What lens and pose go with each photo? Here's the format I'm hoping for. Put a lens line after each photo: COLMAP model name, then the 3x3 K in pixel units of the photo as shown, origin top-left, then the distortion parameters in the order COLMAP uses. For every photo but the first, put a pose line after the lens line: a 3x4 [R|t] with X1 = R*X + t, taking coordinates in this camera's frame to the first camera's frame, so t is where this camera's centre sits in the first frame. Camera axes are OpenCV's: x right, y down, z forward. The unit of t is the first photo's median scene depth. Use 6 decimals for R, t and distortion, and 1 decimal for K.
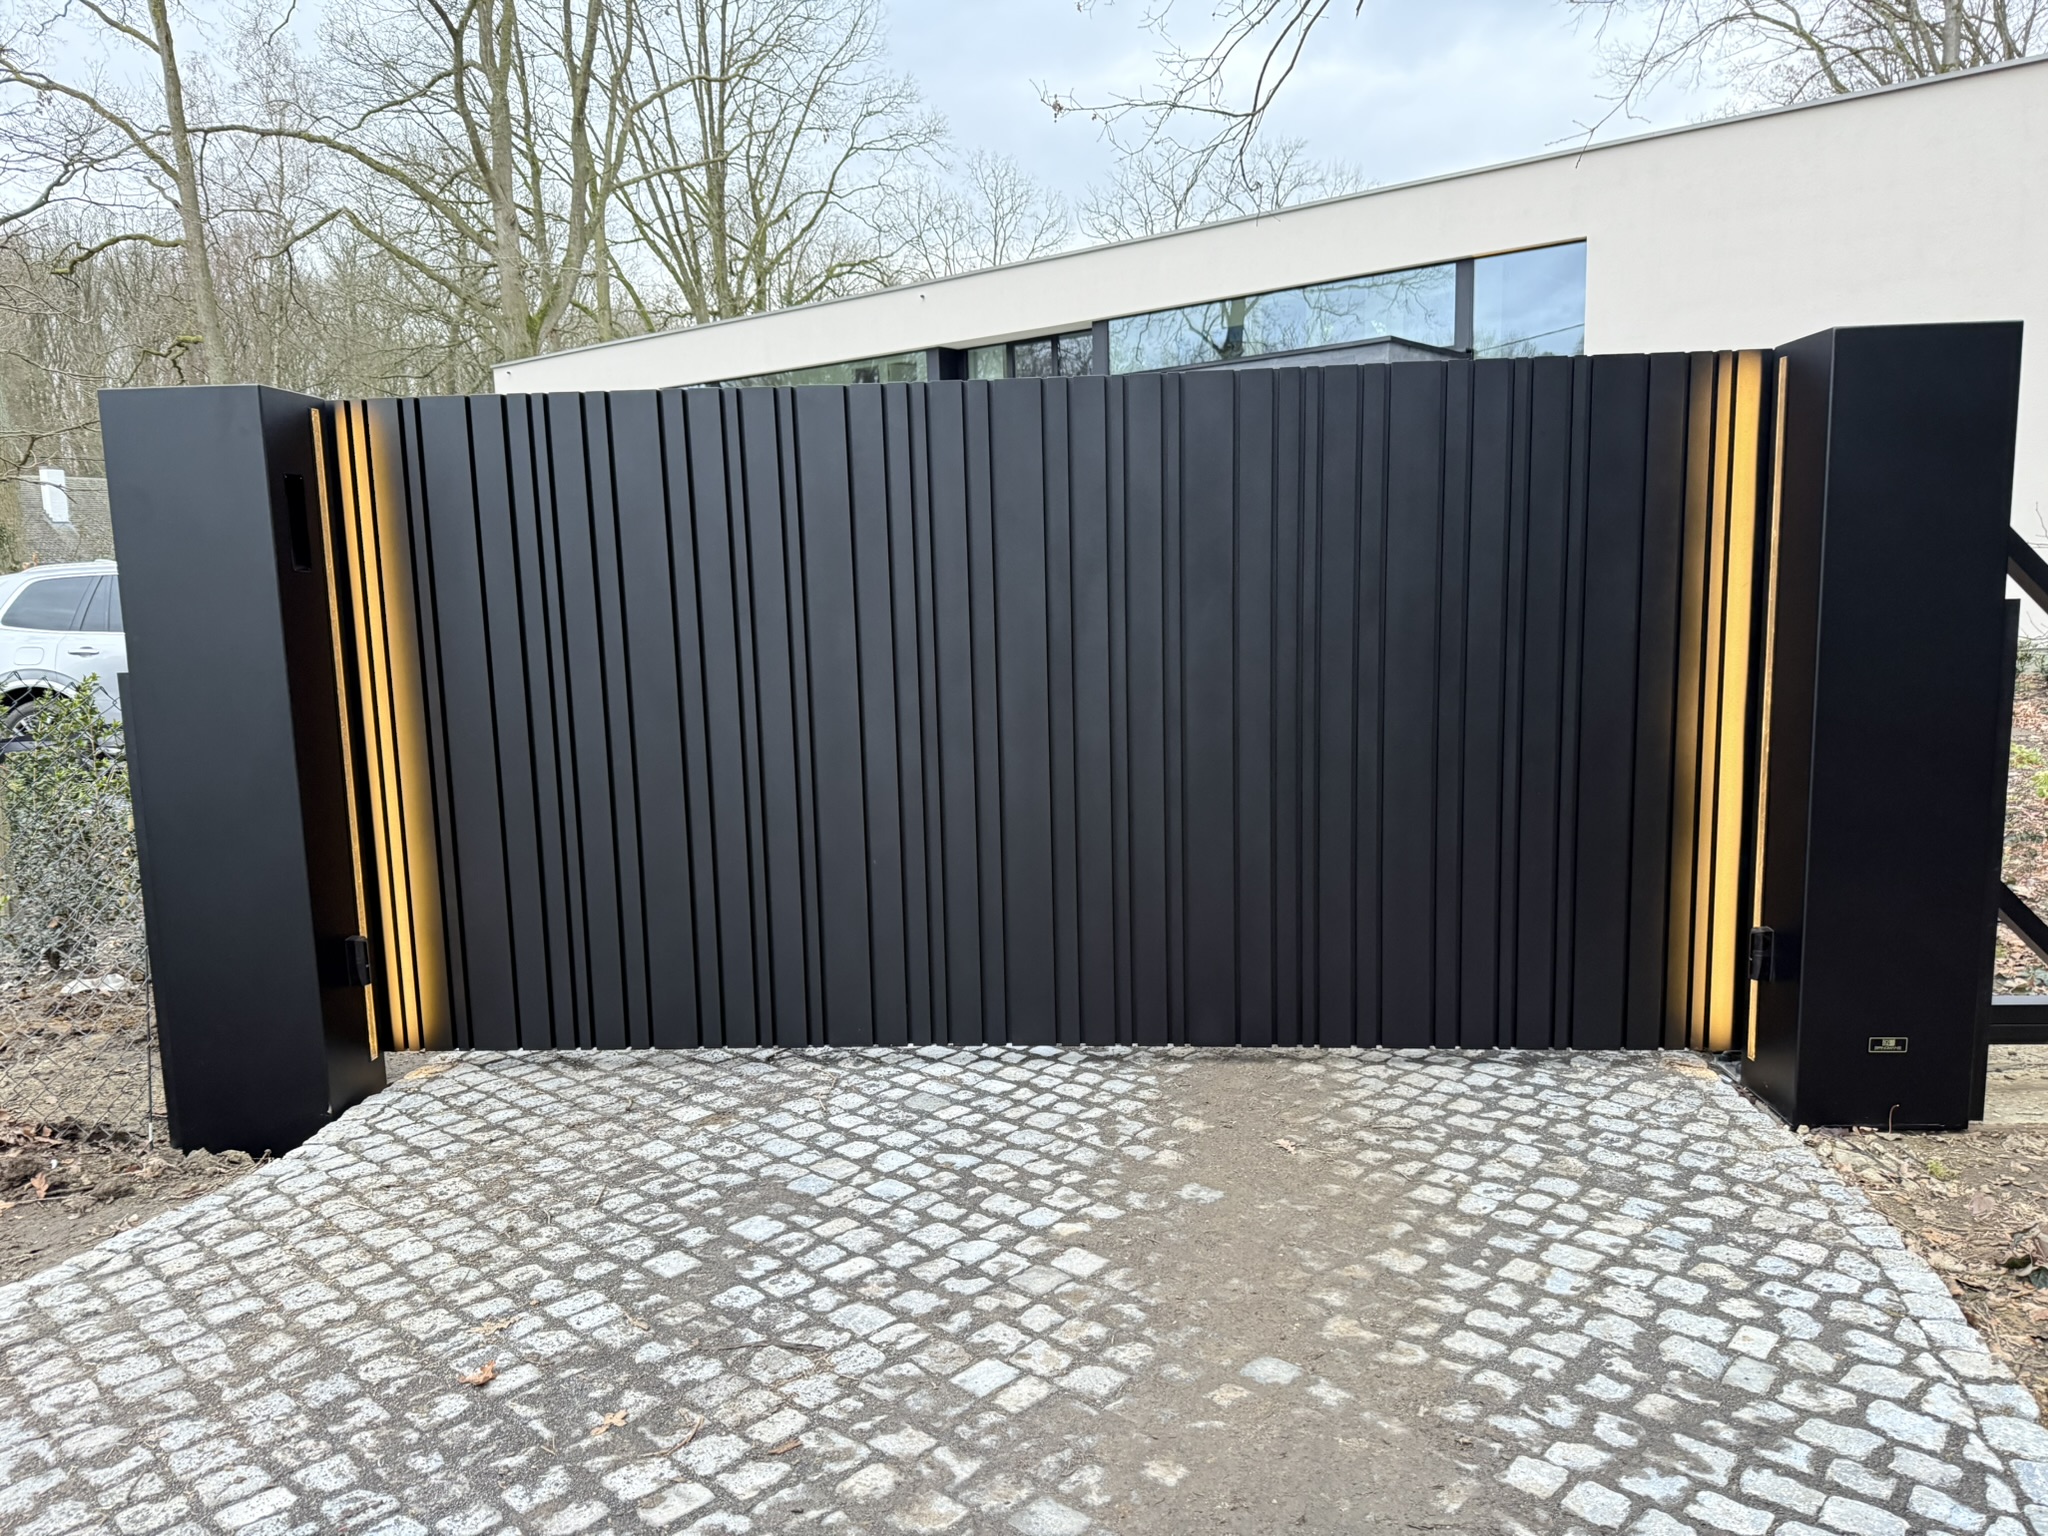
lens RADIAL K [[1429.6, 0, 978.2], [0, 1429.6, 737.4], [0, 0, 1]] dist [0.026233, -0.037888]
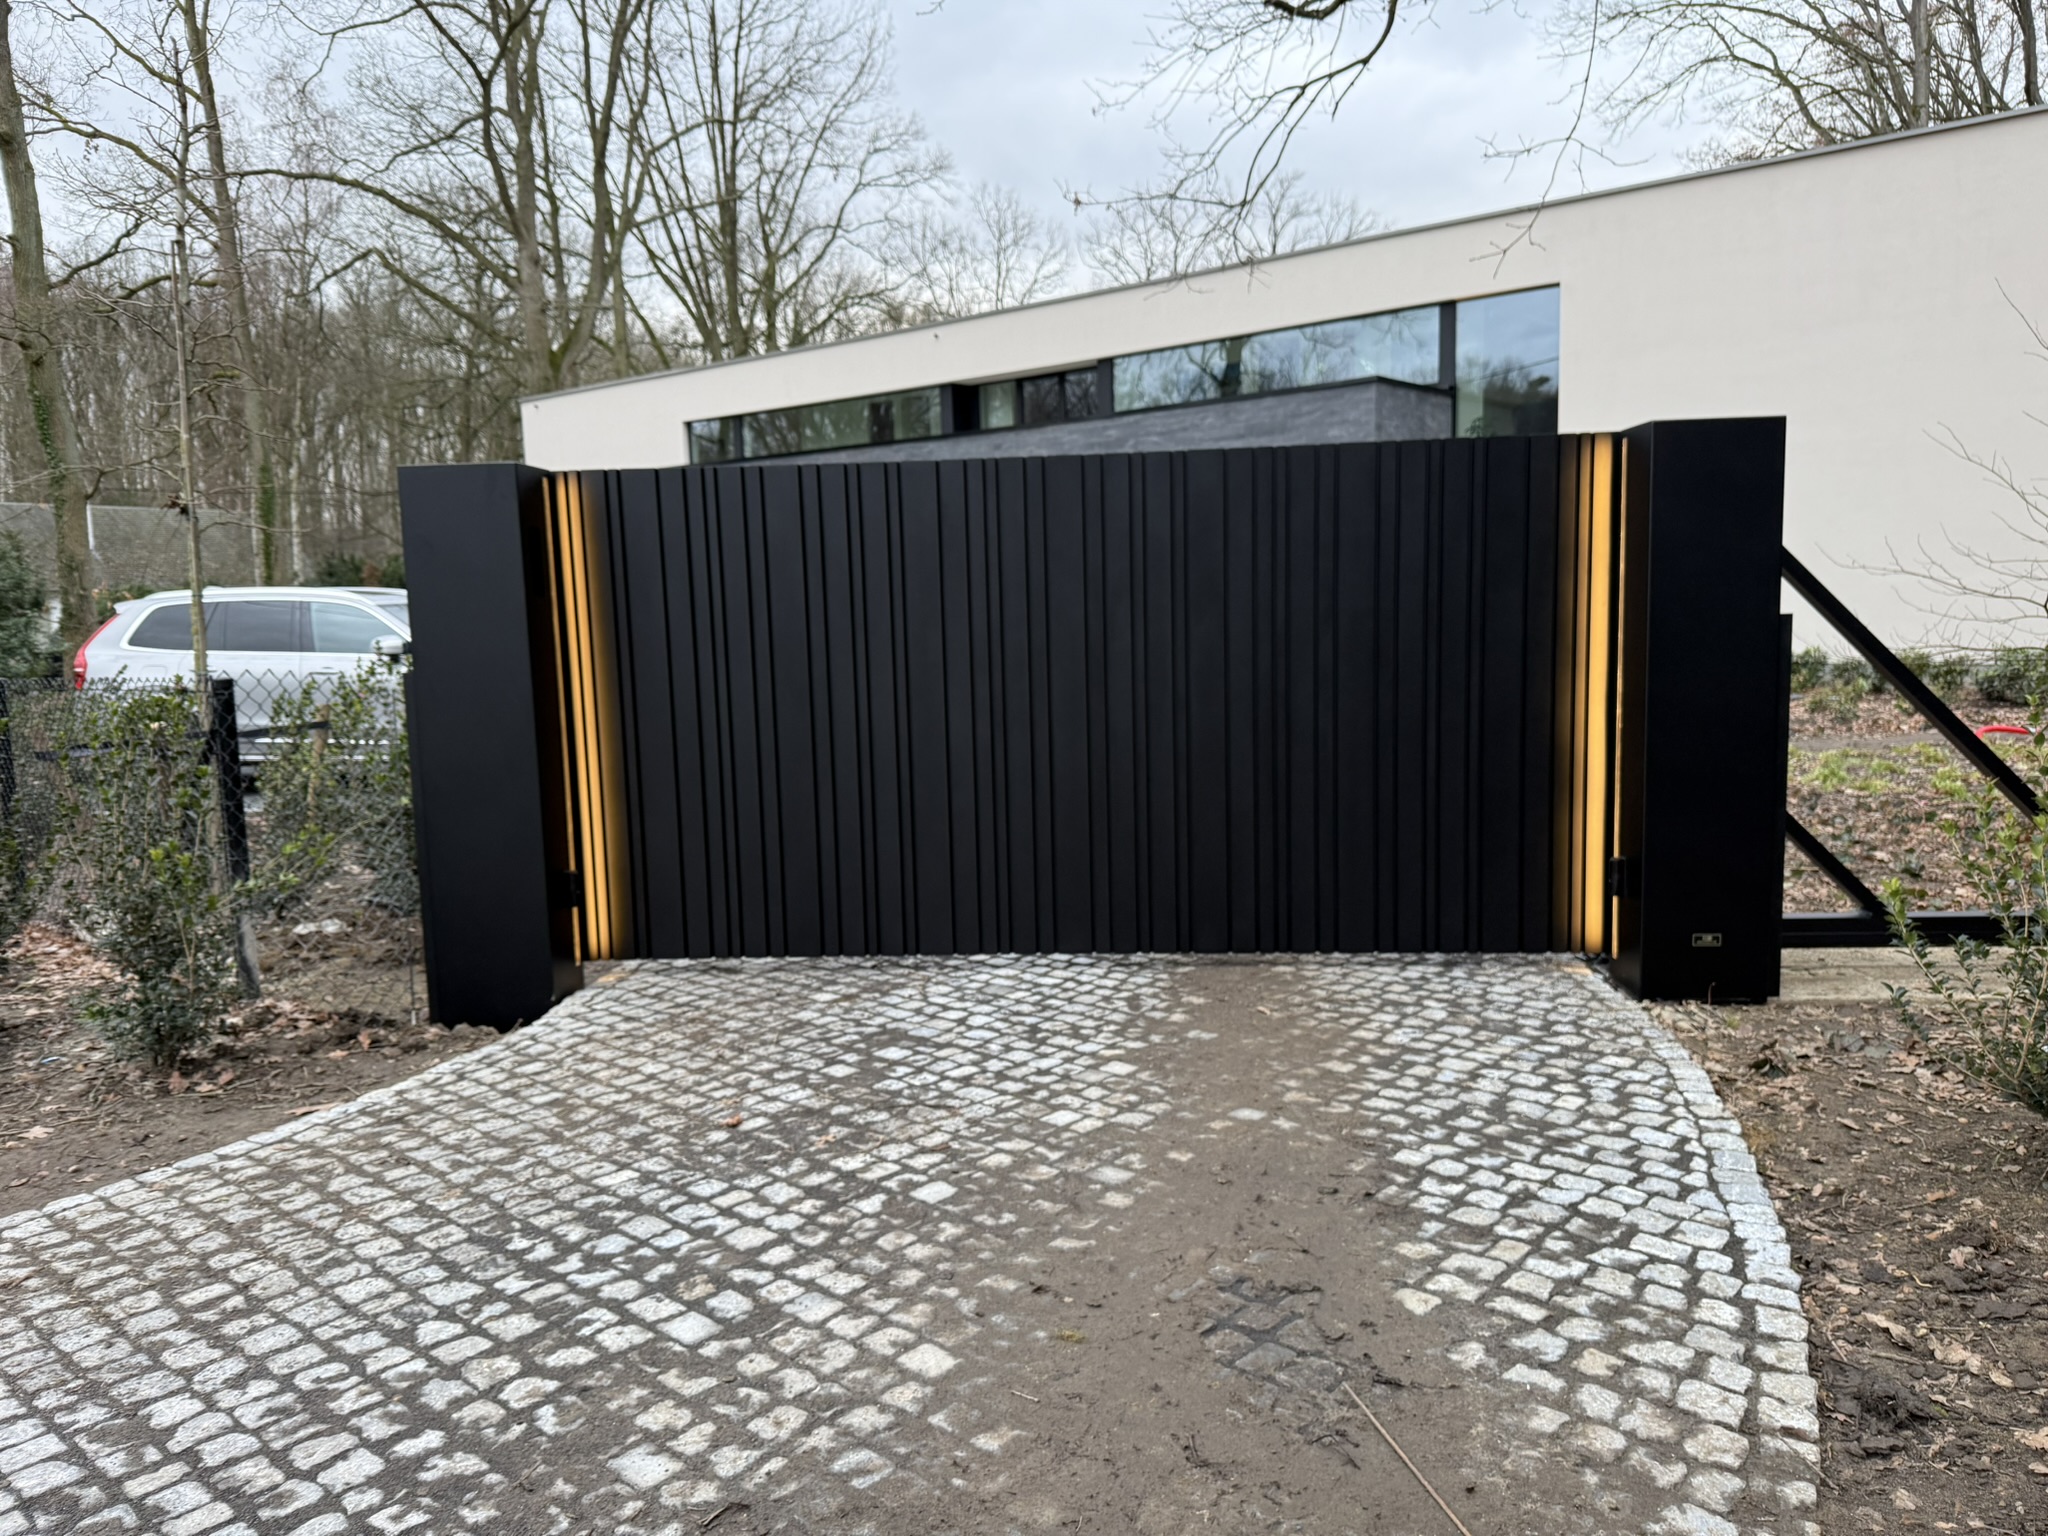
lens RADIAL K [[1429.6, 0, 948.8], [0, 1429.6, 738.8], [0, 0, 1]] dist [0.026233, -0.037888]
pose [[0.999789, -0.001375, -0.020509, -0.055078], [0.001075, 0.999892, -0.014675, 0.038695], [0.020527, 0.014650, 0.999682, -0.355127]]
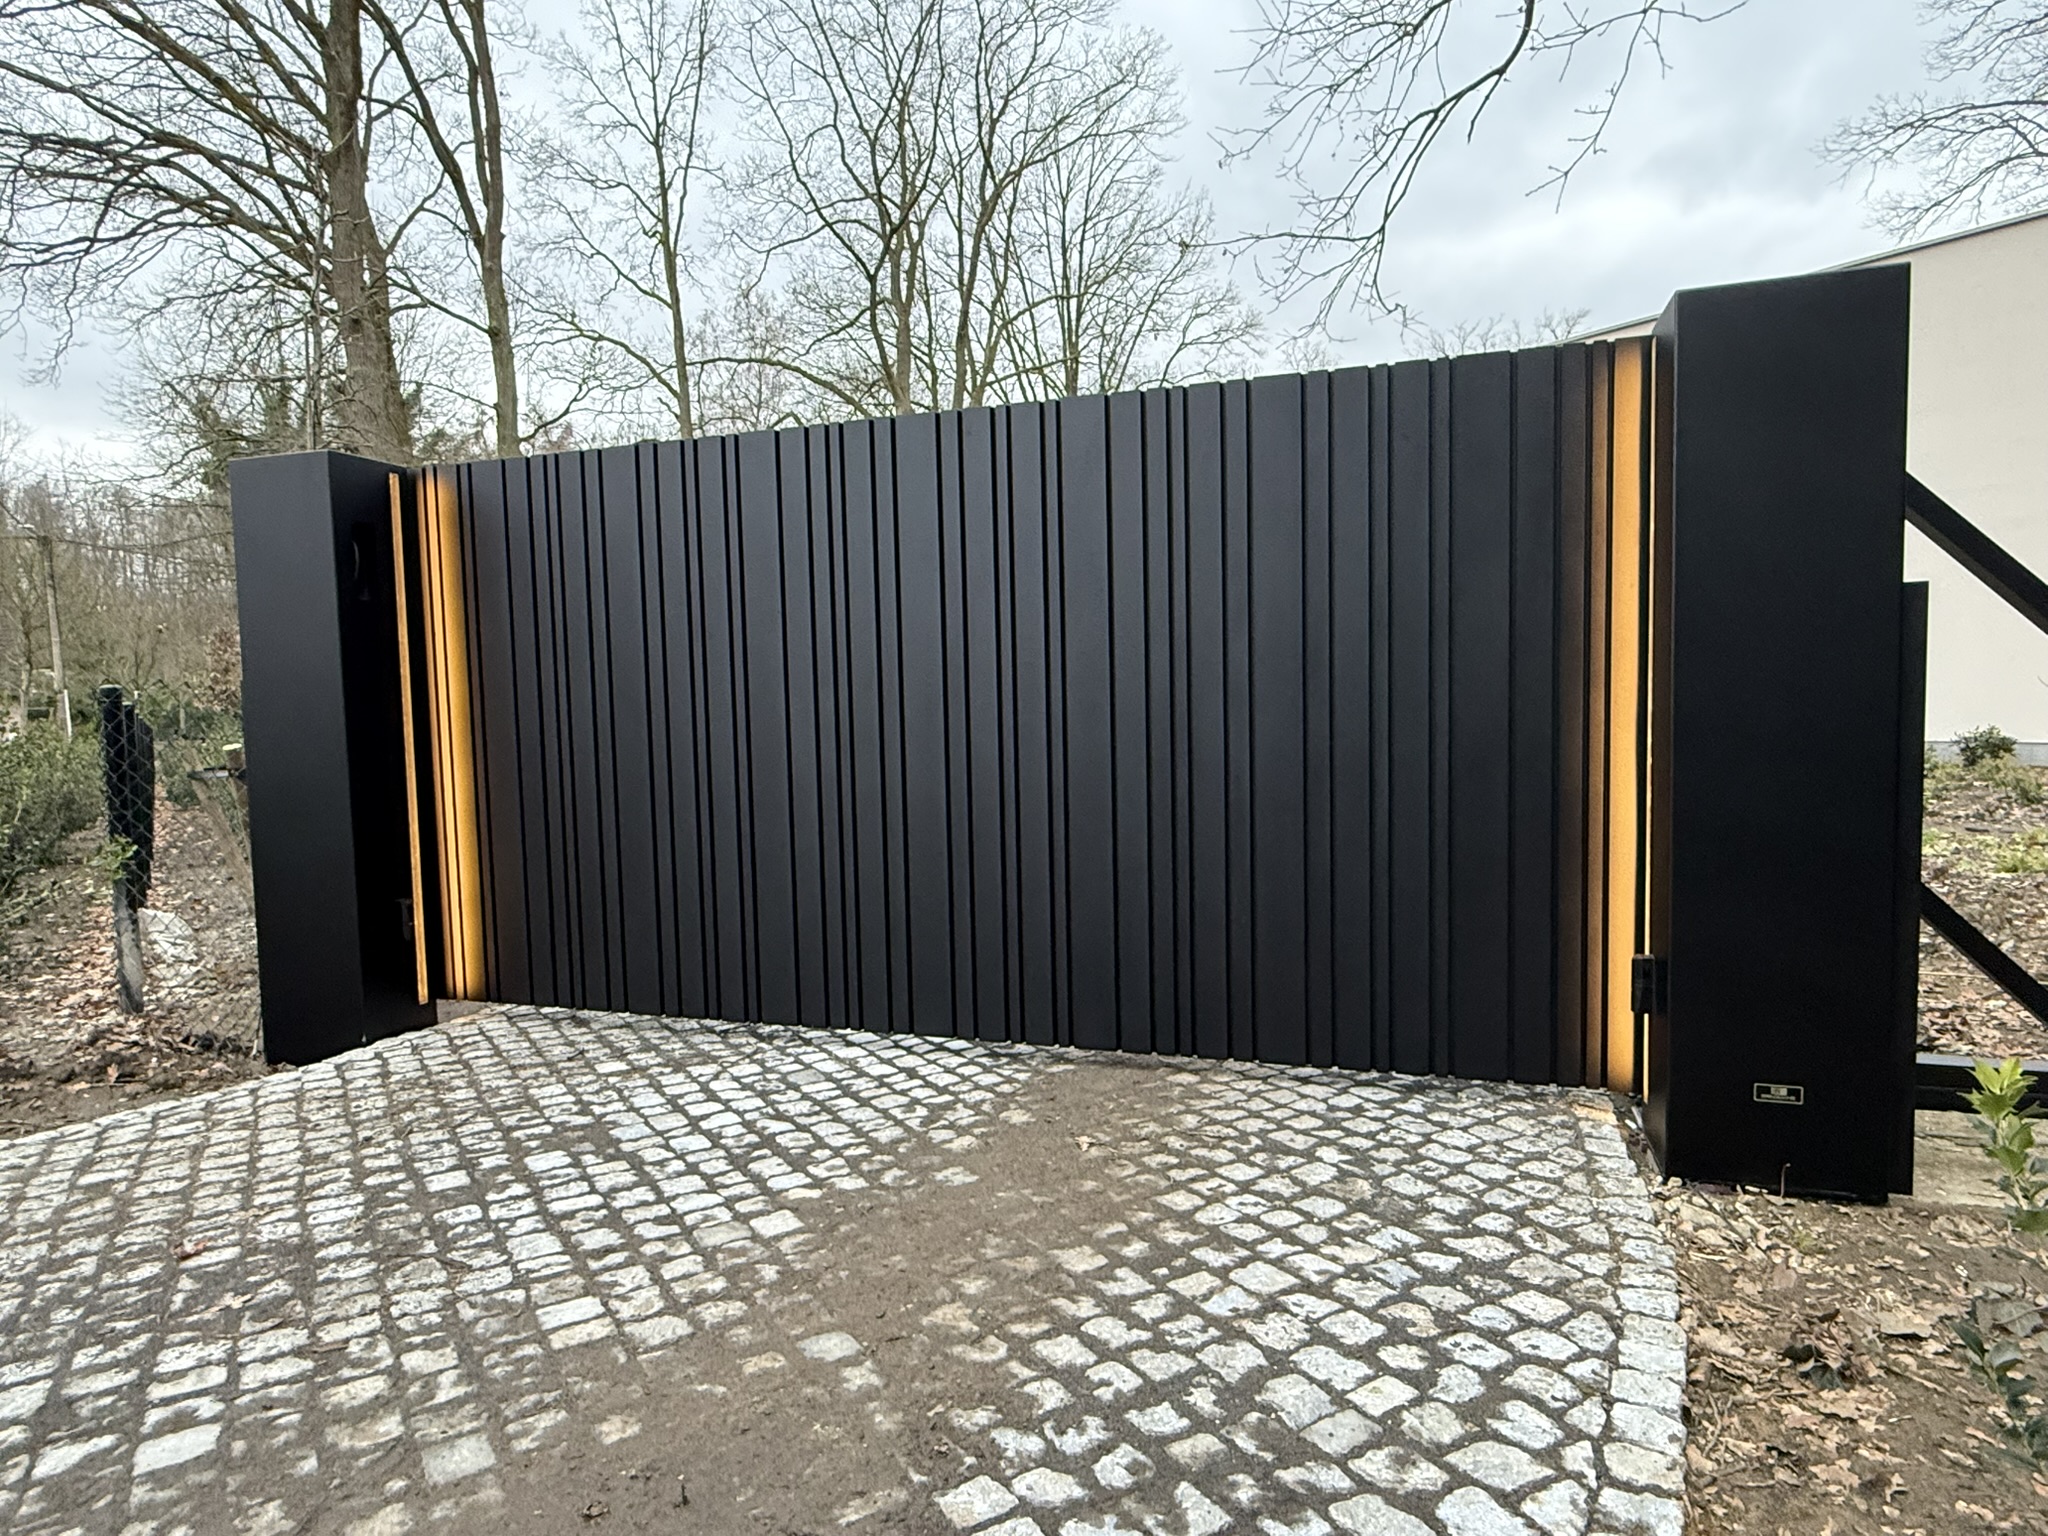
lens RADIAL K [[1177.6, 0, 999.9], [0, 1177.6, 758.1], [0, 0, 1]] dist [-0.021772, 0.019493]
pose [[0.967753, 0.017892, -0.251265, 0.323461], [-0.032586, 0.997985, -0.054441, 0.059332], [0.249784, 0.060874, 0.966386, 0.165707]]
